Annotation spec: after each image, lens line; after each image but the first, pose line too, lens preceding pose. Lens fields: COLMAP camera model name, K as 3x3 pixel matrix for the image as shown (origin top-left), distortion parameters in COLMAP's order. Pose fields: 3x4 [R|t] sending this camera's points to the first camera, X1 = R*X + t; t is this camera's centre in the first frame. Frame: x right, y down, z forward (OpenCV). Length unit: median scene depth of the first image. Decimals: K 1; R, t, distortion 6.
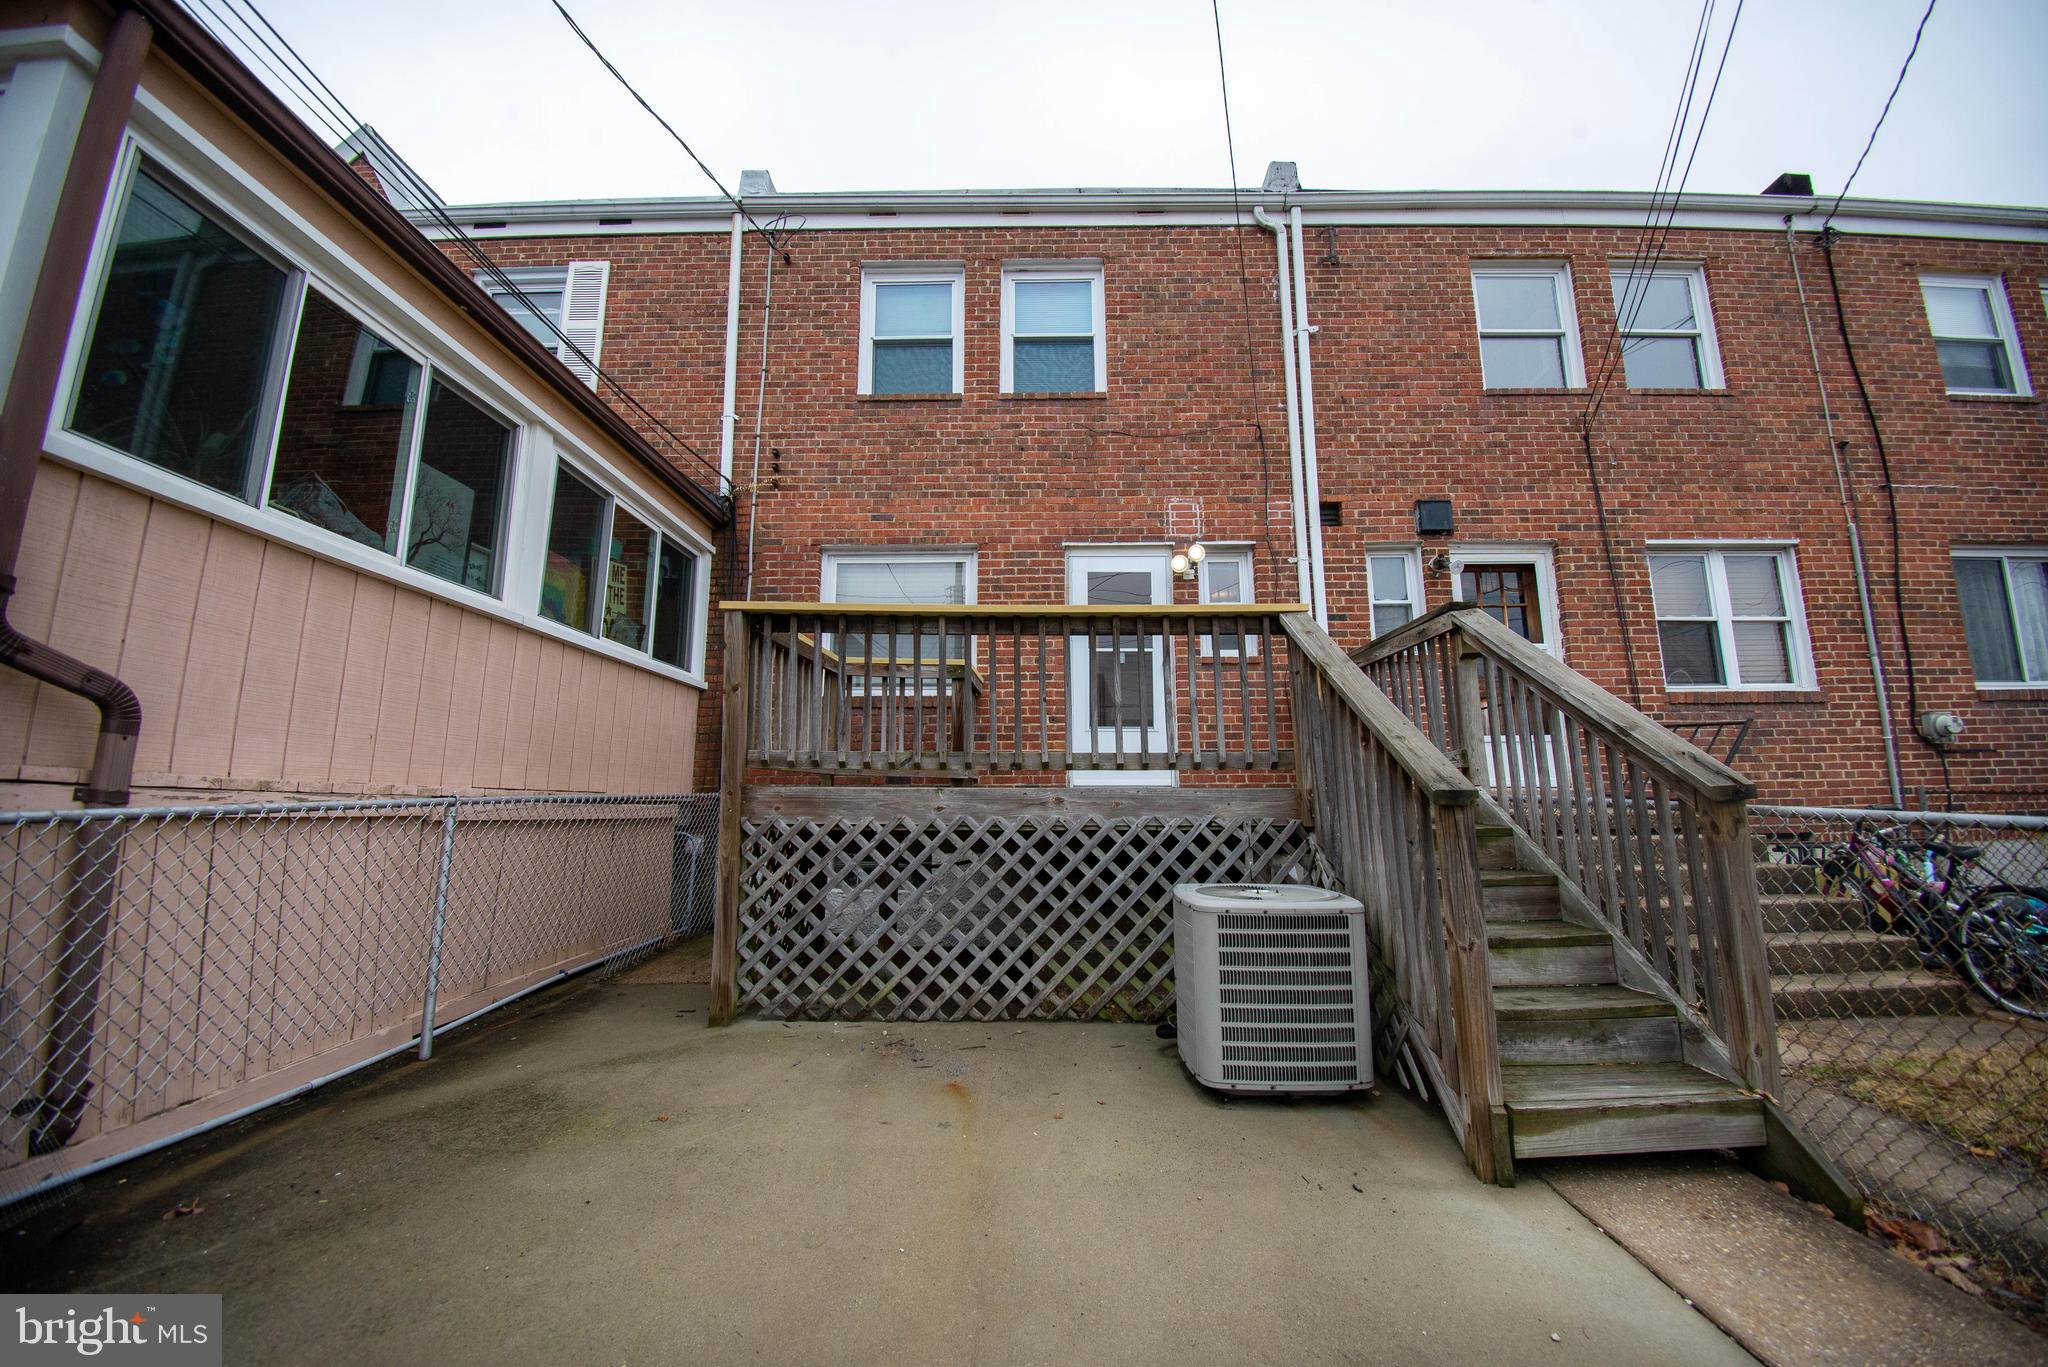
lens RADIAL K [[769.4, 0, 1037.1], [0, 769.4, 684.5], [0, 0, 1]] dist [0.005208, -0.017178]
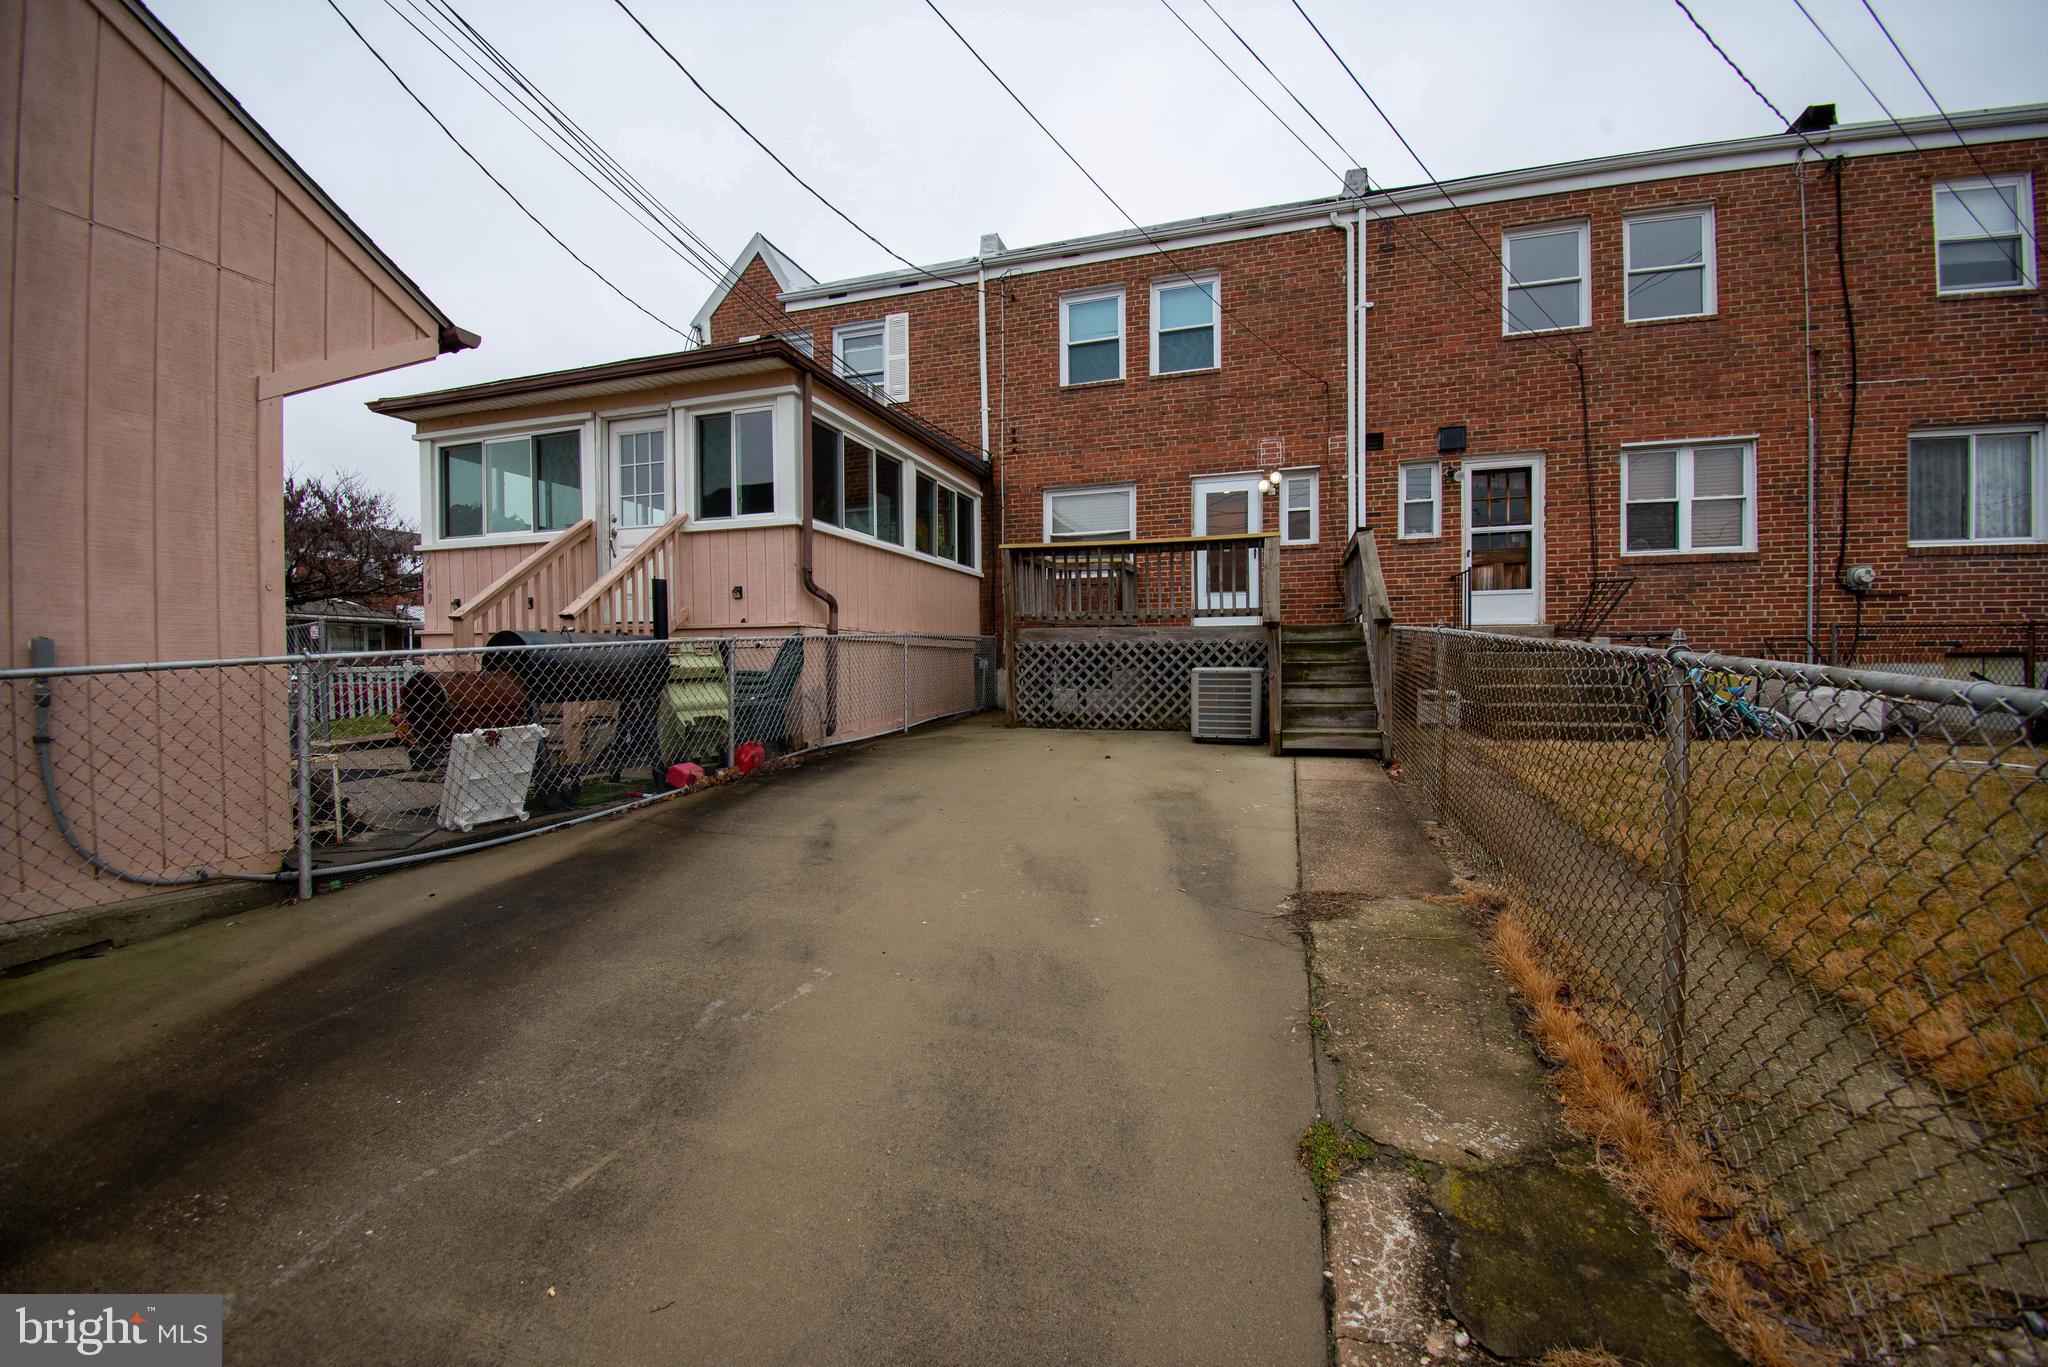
lens RADIAL K [[793.2, 0, 1024.0], [0, 793.2, 683.5], [0, 0, 1]] dist [0.006524, -0.019142]
pose [[0.953250, 0.005441, -0.302133, 0.203182], [0.049499, 0.983521, 0.173884, -0.064757], [0.298100, -0.180710, 0.937273, -0.698759]]
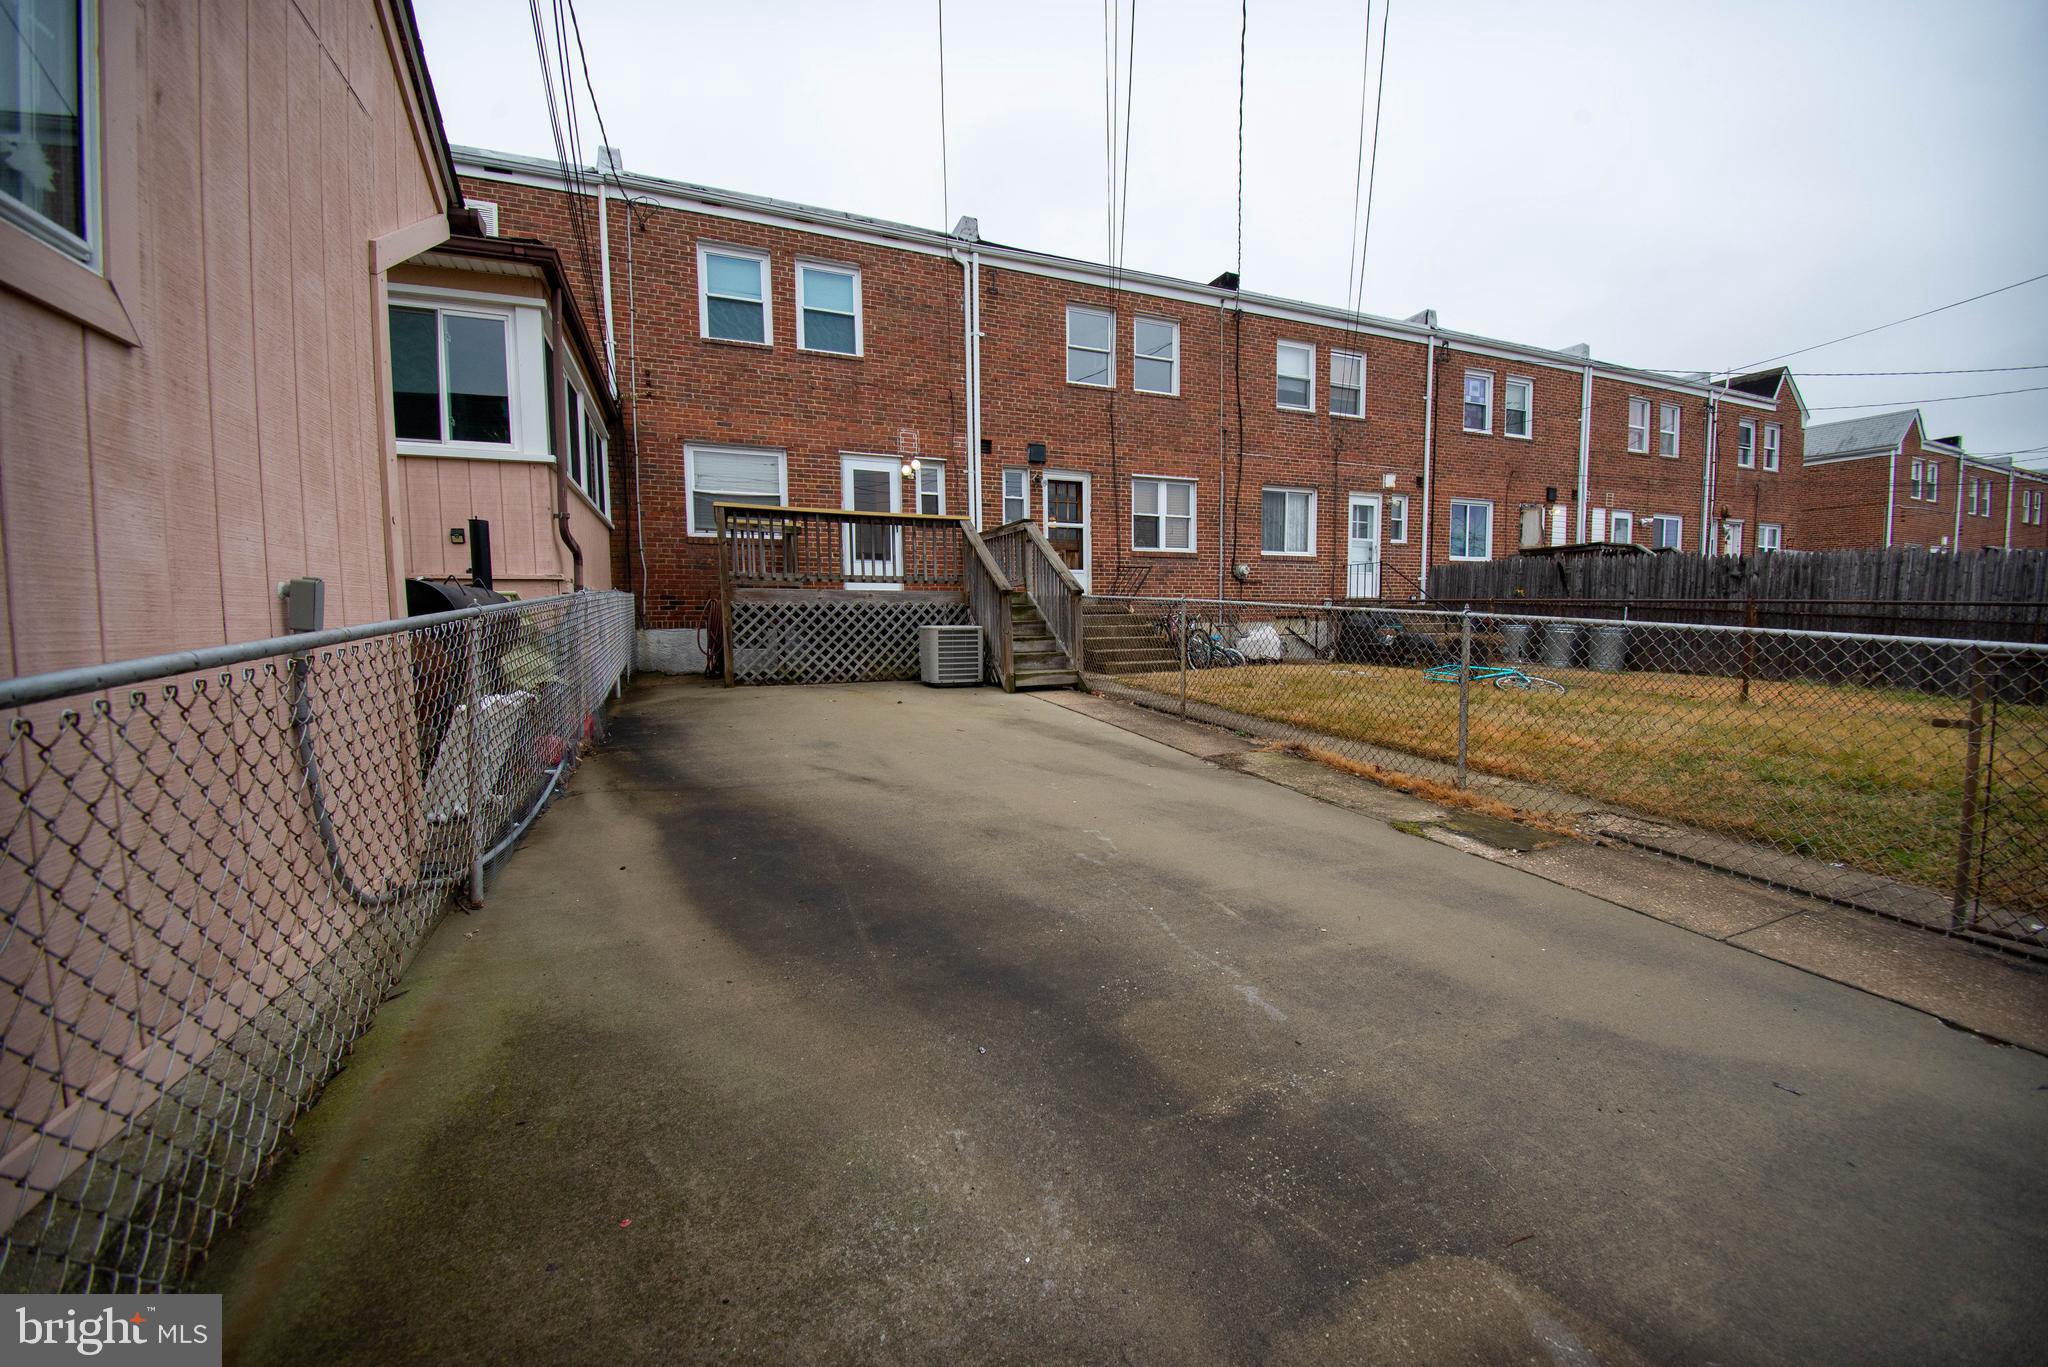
lens RADIAL K [[793.2, 0, 1024.0], [0, 793.2, 683.5], [0, 0, 1]] dist [0.006524, -0.019142]
pose [[0.919600, -0.033815, 0.391399, -0.297984], [-0.056542, 0.974524, 0.217041, -0.086077], [-0.388767, -0.221721, 0.894259, -0.860588]]
